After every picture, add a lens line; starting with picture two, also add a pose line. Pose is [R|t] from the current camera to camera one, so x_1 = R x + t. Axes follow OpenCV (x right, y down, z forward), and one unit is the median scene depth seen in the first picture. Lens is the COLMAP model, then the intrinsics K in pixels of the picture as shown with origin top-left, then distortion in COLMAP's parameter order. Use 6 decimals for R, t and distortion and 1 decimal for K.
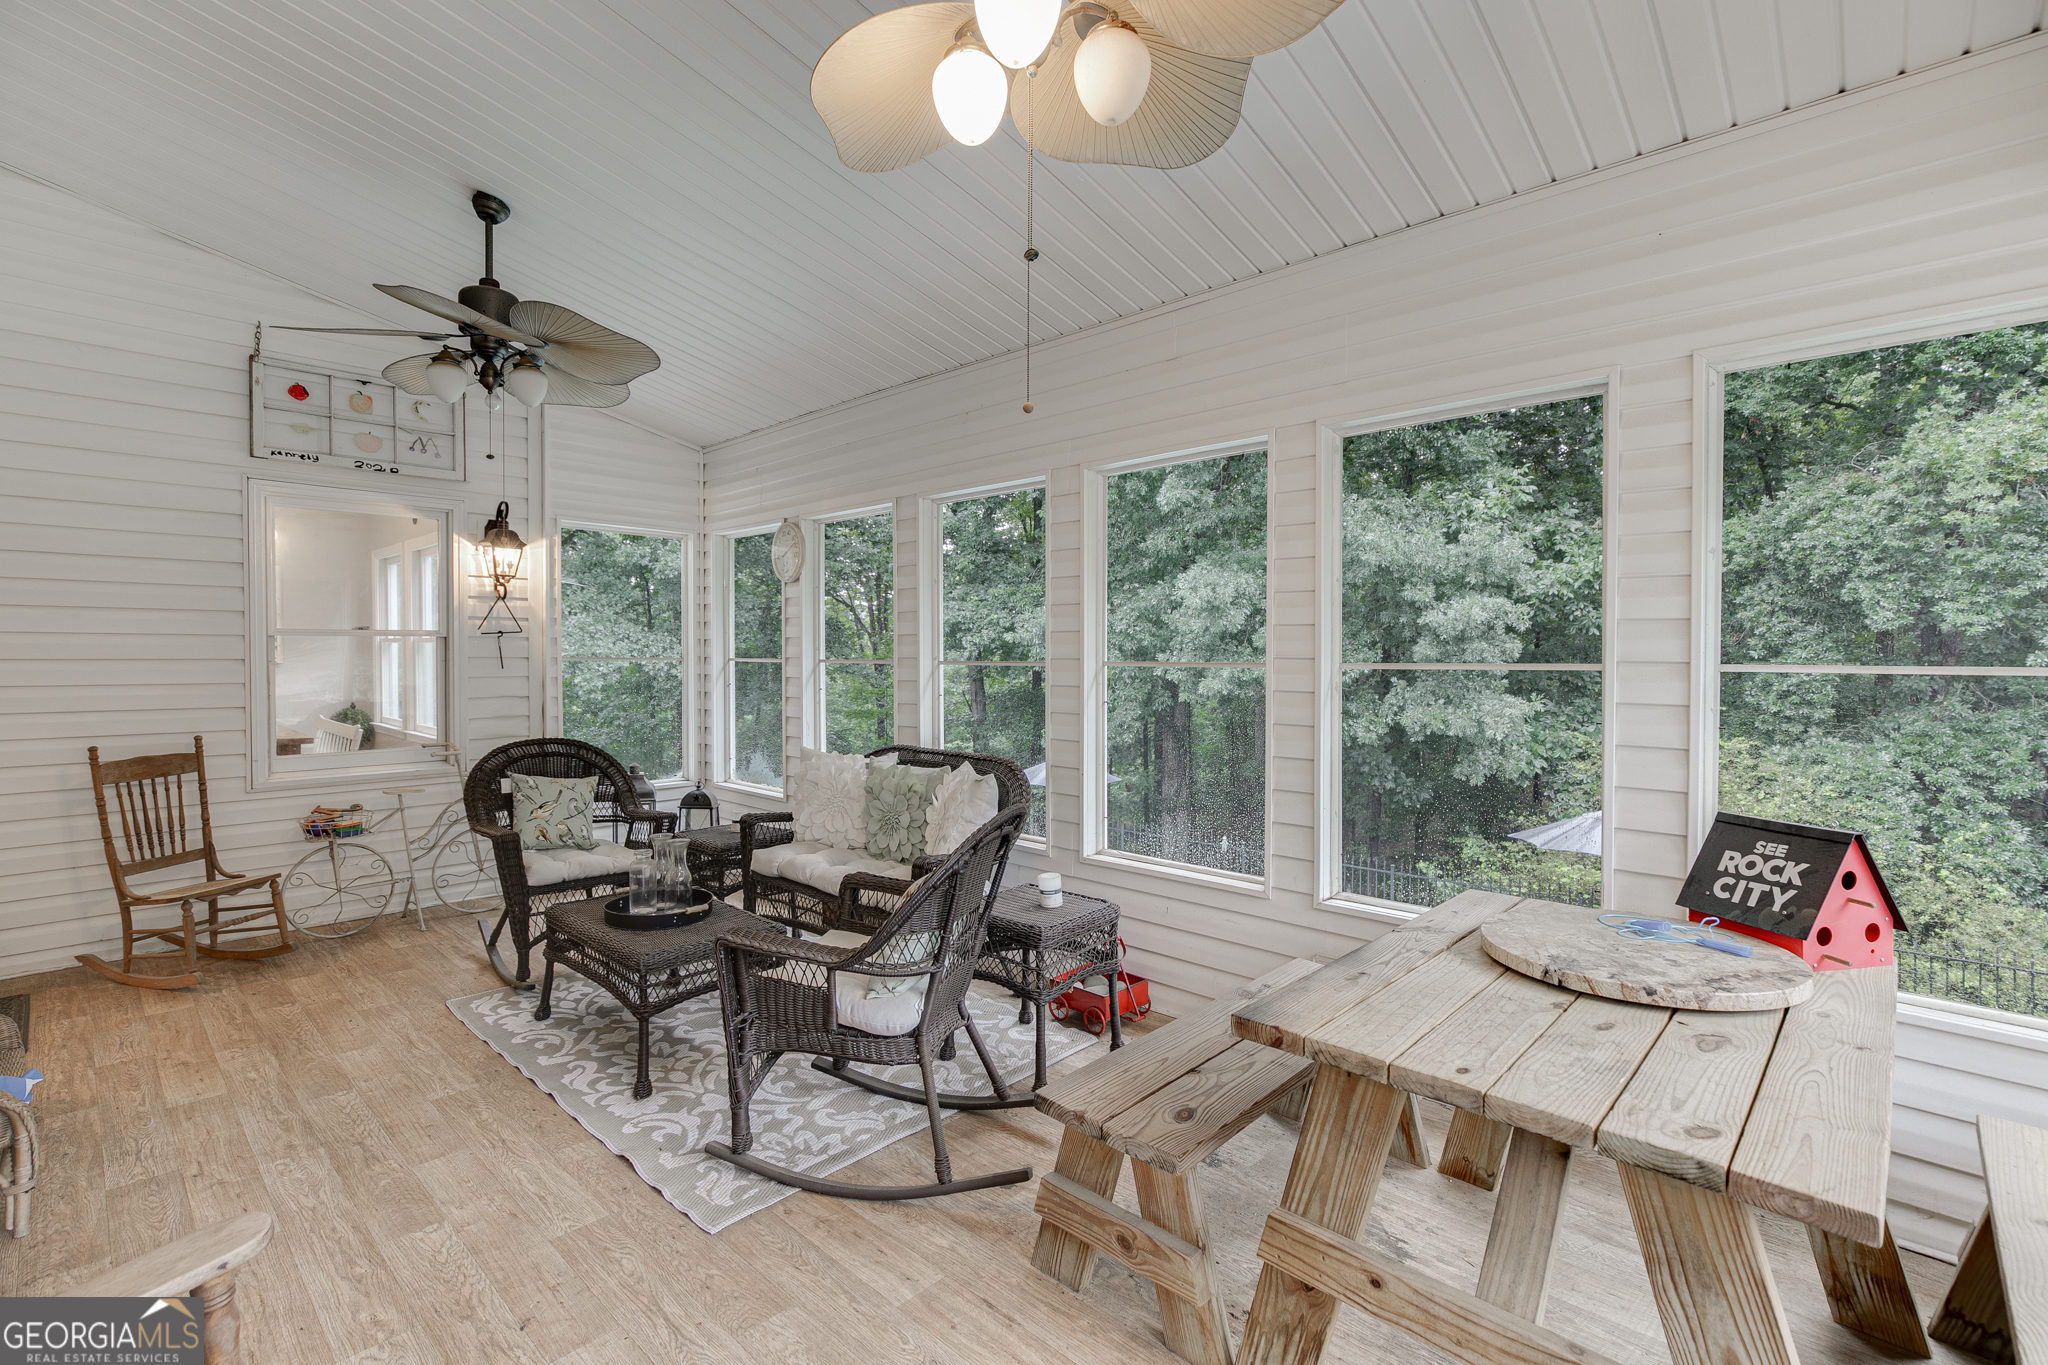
lens RADIAL K [[931.0, 0, 1029.8], [0, 931.0, 656.5], [0, 0, 1]] dist [-0.001205, -0.000027]
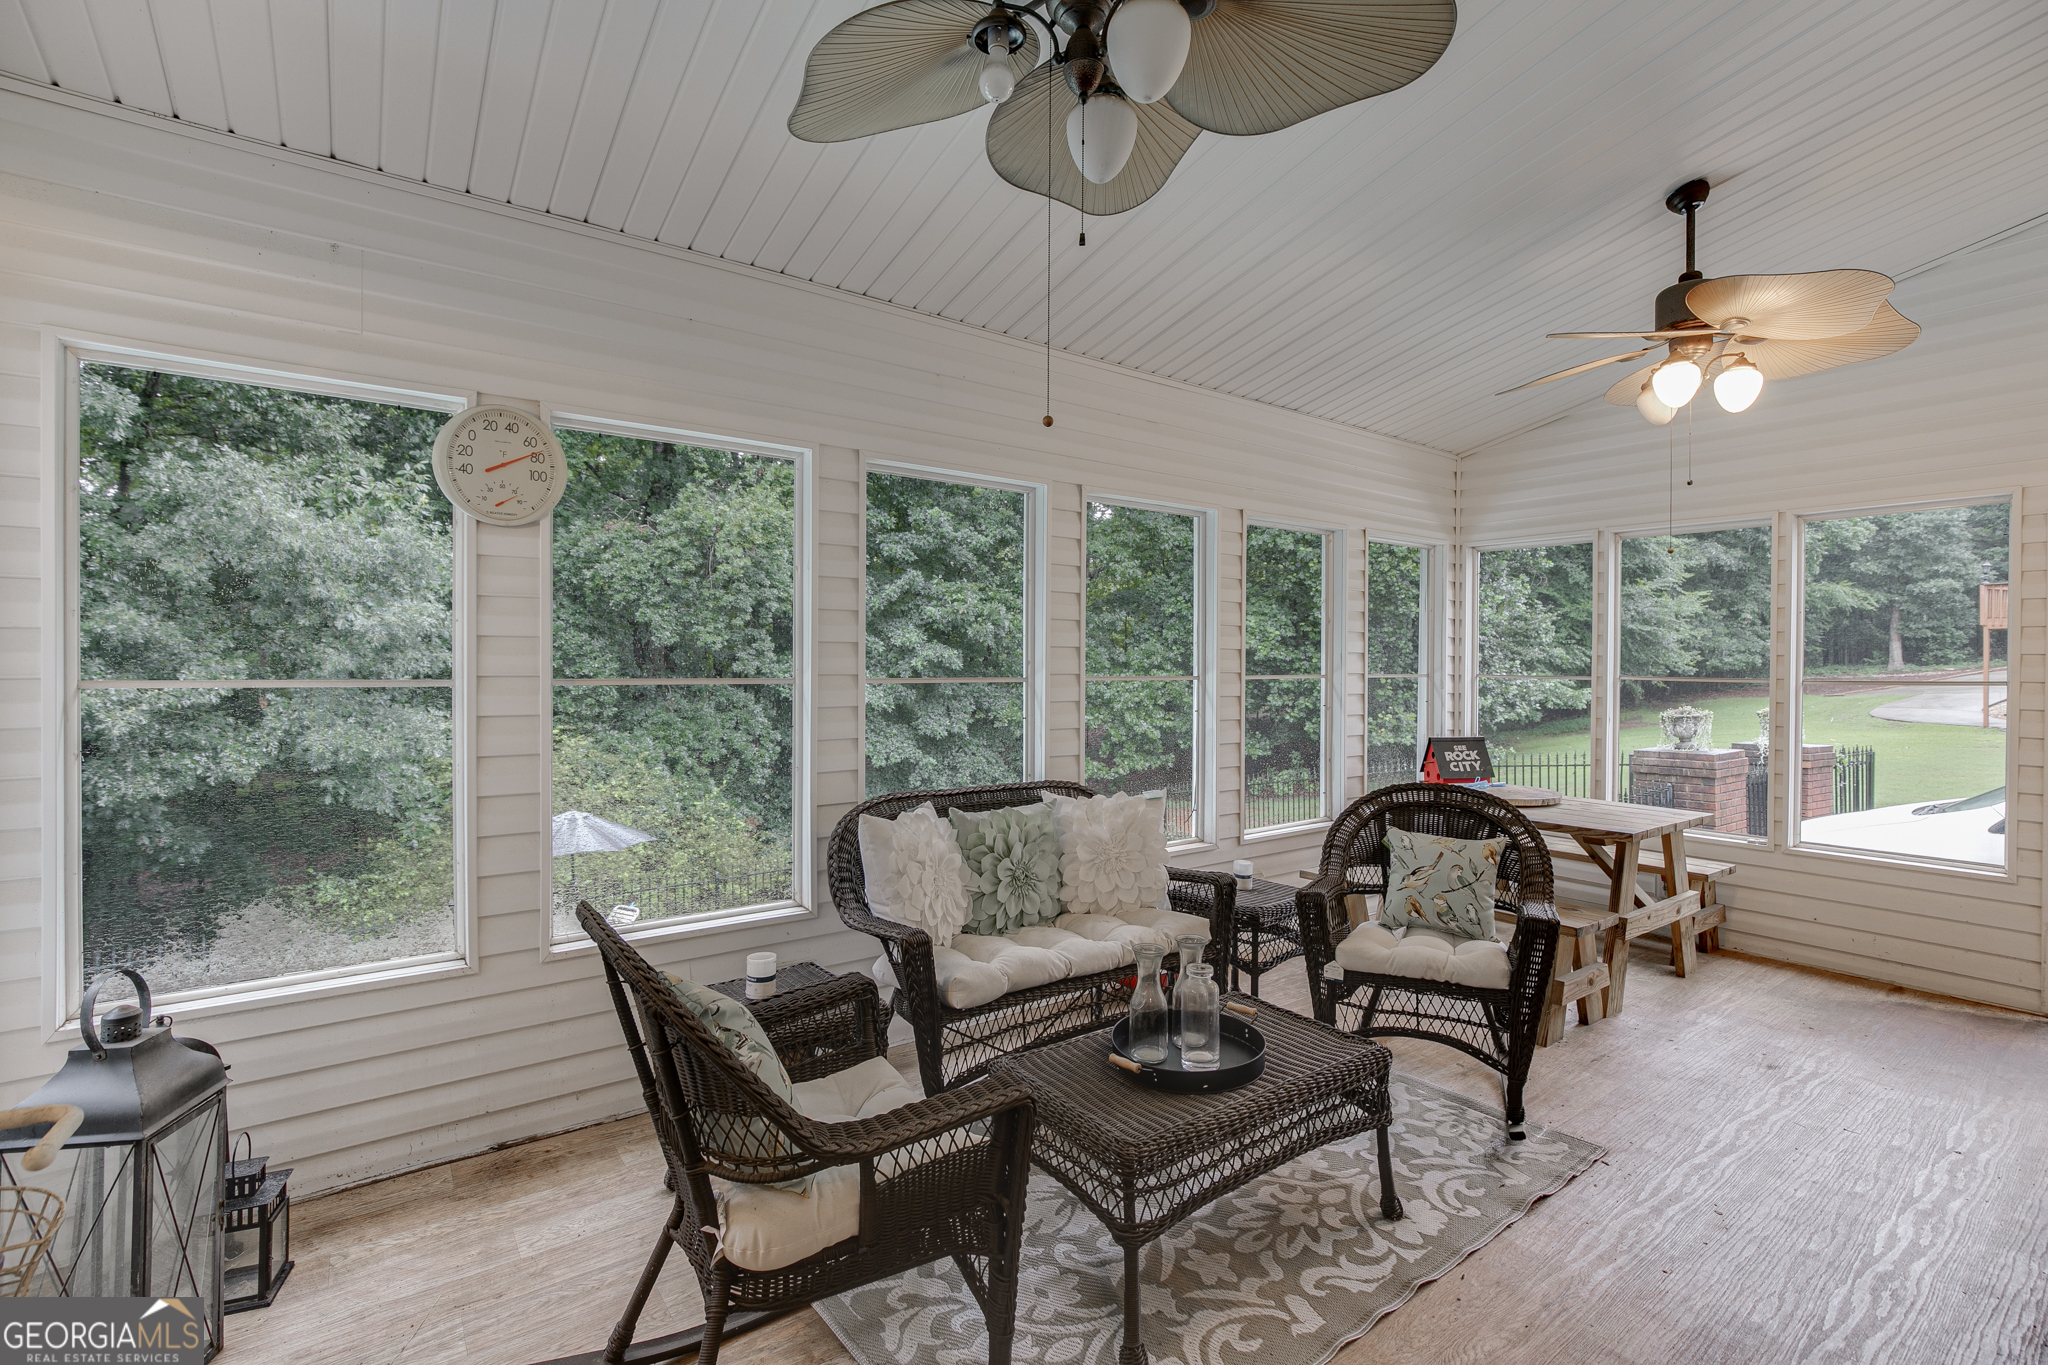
lens RADIAL K [[923.0, 0, 1021.3], [0, 923.0, 664.9], [0, 0, 1]] dist [-0.009450, 0.000938]
pose [[0.181925, -0.003394, 0.983307, -0.280211], [0.003172, 0.999991, 0.002864, -0.002662], [-0.983307, 0.002598, 0.181934, 0.259666]]
